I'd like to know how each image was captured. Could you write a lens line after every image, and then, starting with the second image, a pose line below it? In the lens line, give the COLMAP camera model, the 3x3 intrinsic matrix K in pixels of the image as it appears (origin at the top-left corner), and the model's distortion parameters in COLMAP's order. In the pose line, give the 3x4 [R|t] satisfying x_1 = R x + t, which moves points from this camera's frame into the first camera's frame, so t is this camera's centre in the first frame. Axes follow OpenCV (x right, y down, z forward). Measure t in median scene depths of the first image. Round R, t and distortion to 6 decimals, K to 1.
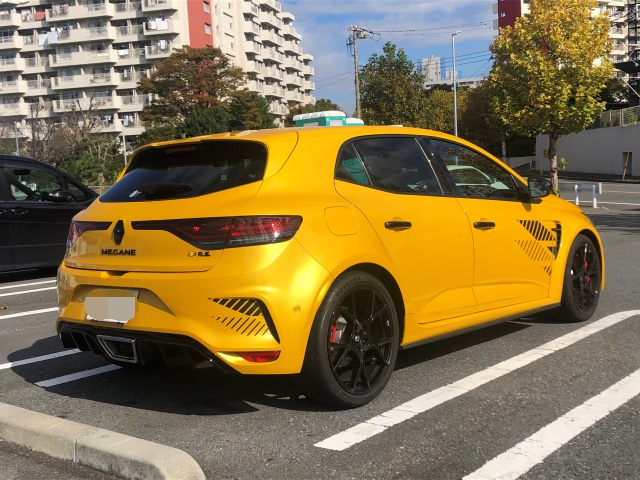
lens RADIAL K [[779.9, 0, 320.0], [0, 779.9, 240.0], [0, 0, 1]] dist [0.017803, -0.012245]
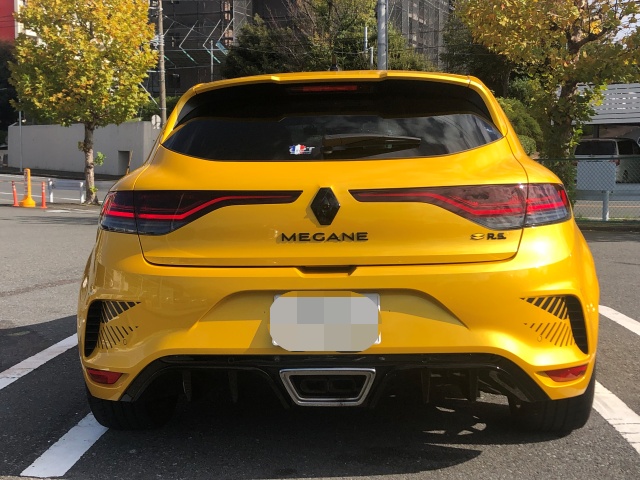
lens RADIAL K [[881.9, 0, 320.0], [0, 881.9, 240.0], [0, 0, 1]] dist [0.027759, -0.041260]
pose [[0.806939, -0.007012, 0.590593, -0.677270], [0.012468, 0.999909, -0.005164, 0.021226], [-0.590503, 0.011531, 0.806953, 0.408474]]
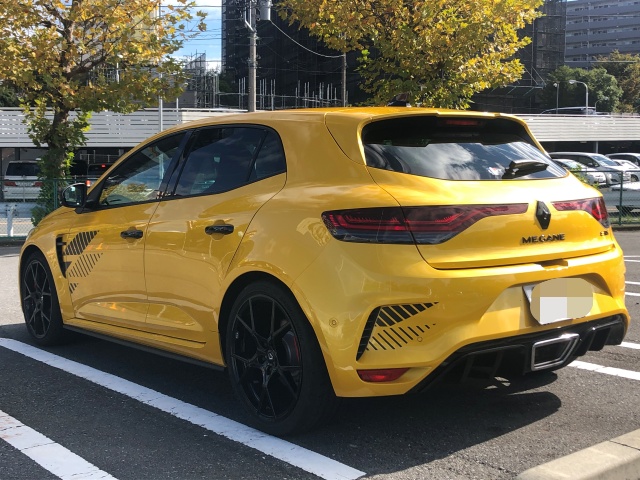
lens RADIAL K [[809.9, 0, 320.0], [0, 809.9, 240.0], [0, 0, 1]] dist [0.013544, -0.008182]
pose [[0.216821, -0.021721, 0.975970, -1.142657], [0.066105, 0.997784, 0.007520, -0.005458], [-0.973971, 0.062886, 0.217776, 1.025638]]
